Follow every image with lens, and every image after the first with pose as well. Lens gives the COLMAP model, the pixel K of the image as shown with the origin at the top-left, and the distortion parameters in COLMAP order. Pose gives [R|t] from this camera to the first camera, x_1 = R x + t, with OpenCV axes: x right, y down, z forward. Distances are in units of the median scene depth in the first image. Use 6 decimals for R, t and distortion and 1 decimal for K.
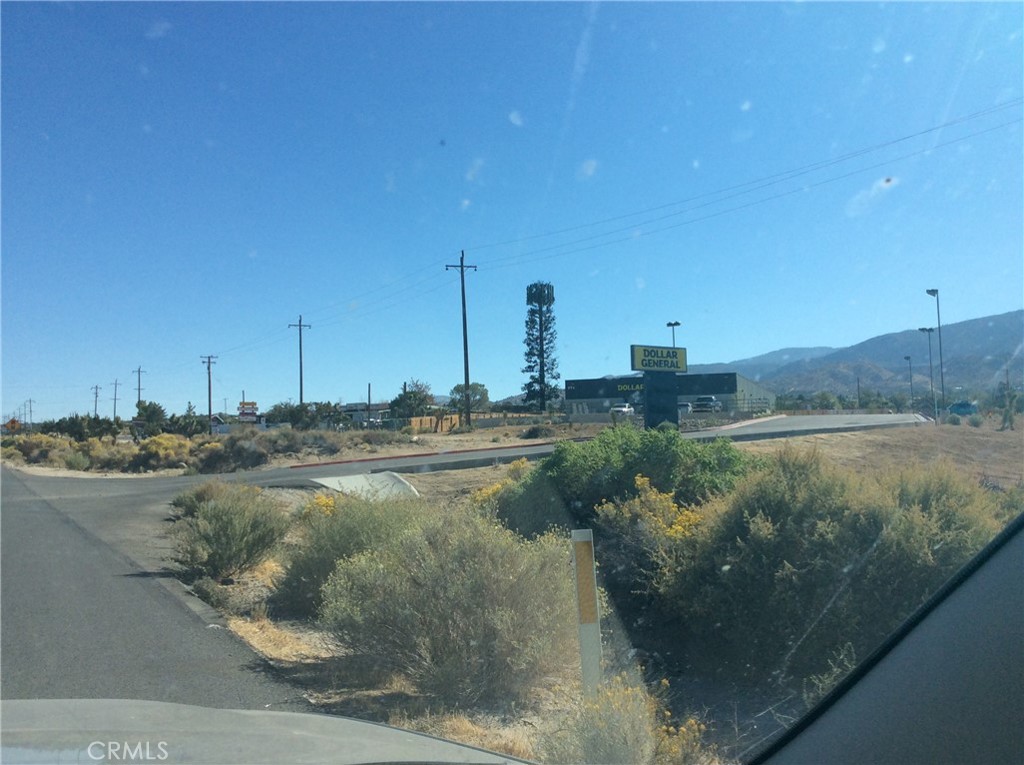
lens RADIAL K [[913.8, 0, 512.9], [0, 913.8, 378.8], [0, 0, 1]] dist [0.066972, -0.144701]
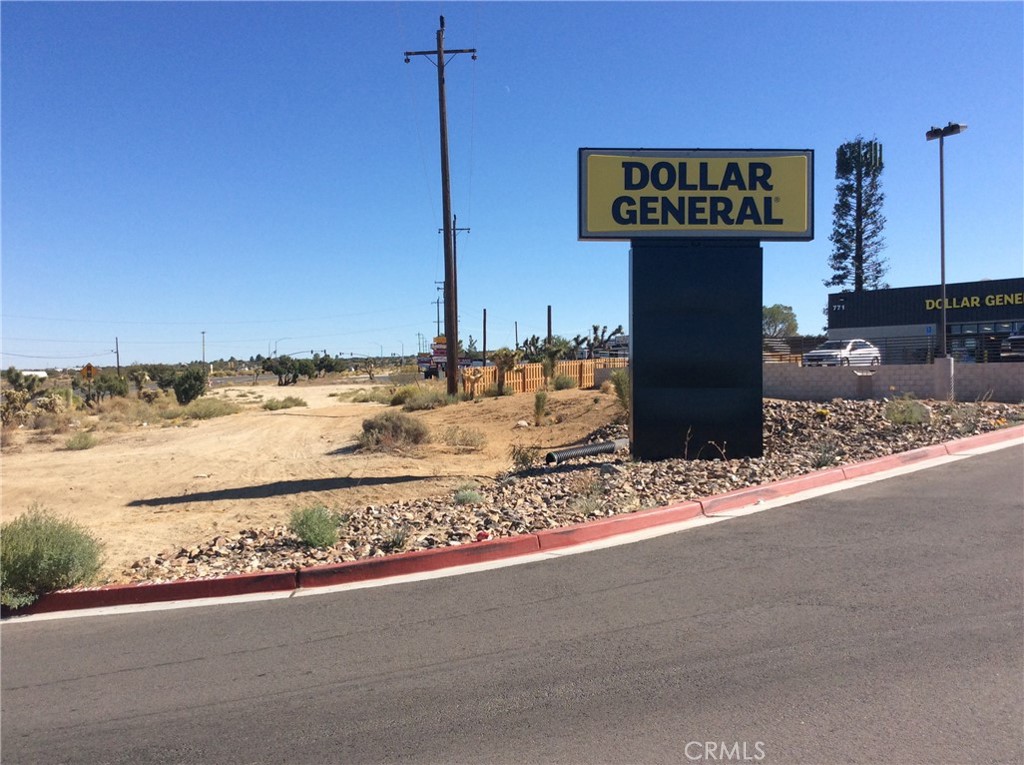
lens RADIAL K [[913.8, 0, 547.1], [0, 913.8, 375.8], [0, 0, 1]] dist [0.066972, -0.144701]
pose [[0.904029, 0.005244, -0.427438, 0.108890], [0.027046, 0.997220, 0.069435, 0.005842], [0.426614, -0.074331, 0.901374, 0.330839]]
